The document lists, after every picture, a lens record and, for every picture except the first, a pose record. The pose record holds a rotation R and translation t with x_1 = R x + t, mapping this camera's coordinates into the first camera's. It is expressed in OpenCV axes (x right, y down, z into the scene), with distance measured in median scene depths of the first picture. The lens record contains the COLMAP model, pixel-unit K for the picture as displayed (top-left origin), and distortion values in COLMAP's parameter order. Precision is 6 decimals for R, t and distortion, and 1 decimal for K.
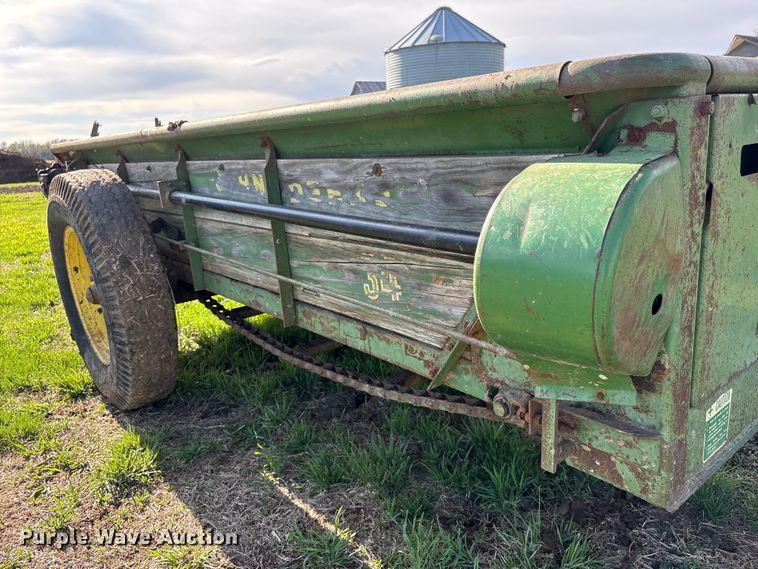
lens RADIAL K [[573.5, 0, 379.5], [0, 573.5, 288.8], [0, 0, 1]] dist [0.056312, -0.064483]
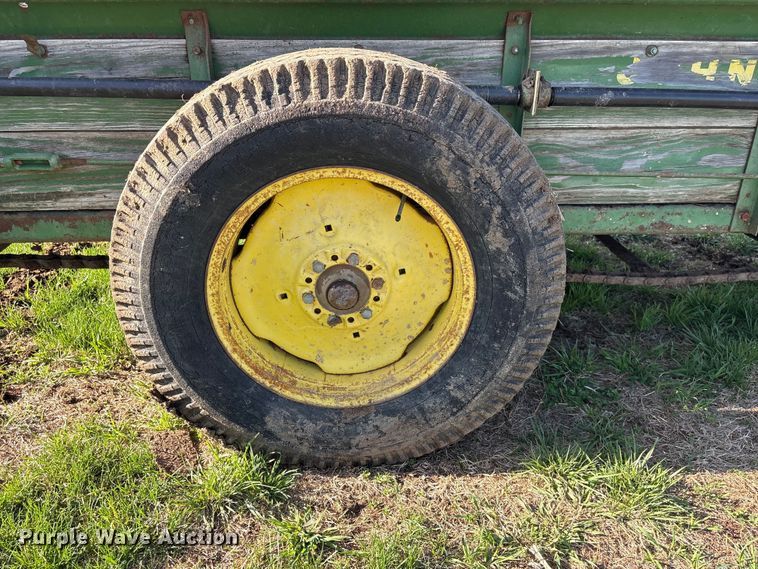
lens RADIAL K [[573.5, 0, 364.4], [0, 573.5, 276.4], [0, 0, 1]] dist [0.056312, -0.064483]
pose [[0.607787, -0.252719, 0.752813, -1.327659], [0.165070, 0.967508, 0.191522, -0.158105], [-0.776754, 0.007862, 0.629755, 0.968051]]
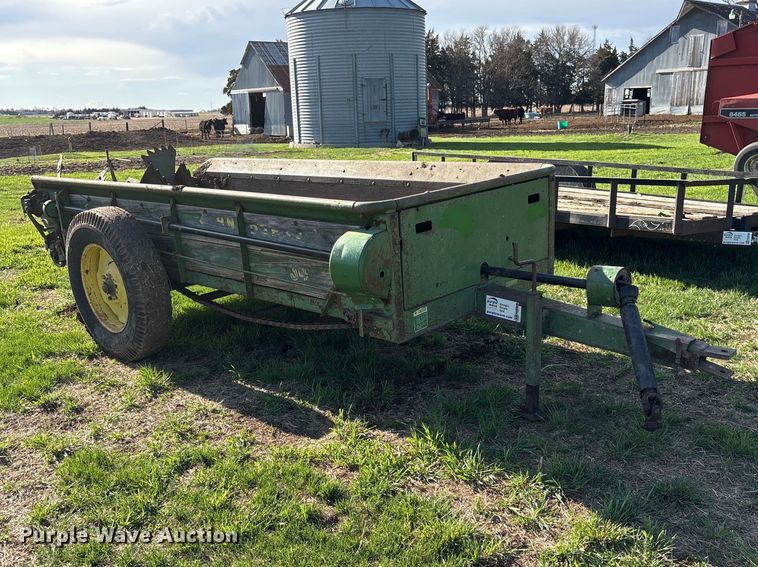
lens RADIAL K [[723.9, 0, 400.2], [0, 723.9, 312.3], [0, 0, 1]] dist [0.061982, 0.000000]
pose [[0.987581, -0.026717, 0.154823, -0.040348], [0.023540, 0.999474, 0.022318, 0.076190], [-0.155338, -0.018396, 0.987690, -1.562048]]
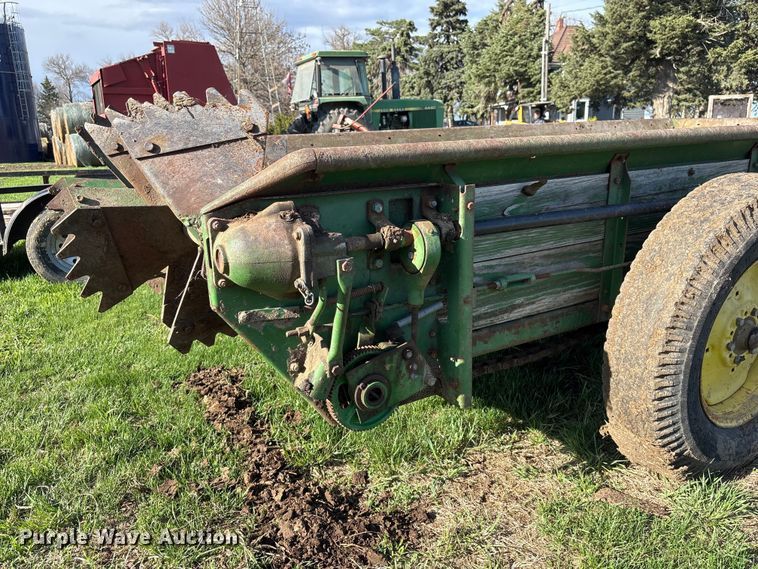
lens RADIAL K [[573.5, 0, 373.4], [0, 573.5, 279.8], [0, 0, 1]] dist [0.056312, -0.064483]
pose [[0.173929, -0.203172, 0.963571, -1.955580], [0.264087, 0.952267, 0.153119, -0.465973], [-0.948687, 0.227834, 0.219282, 1.922091]]
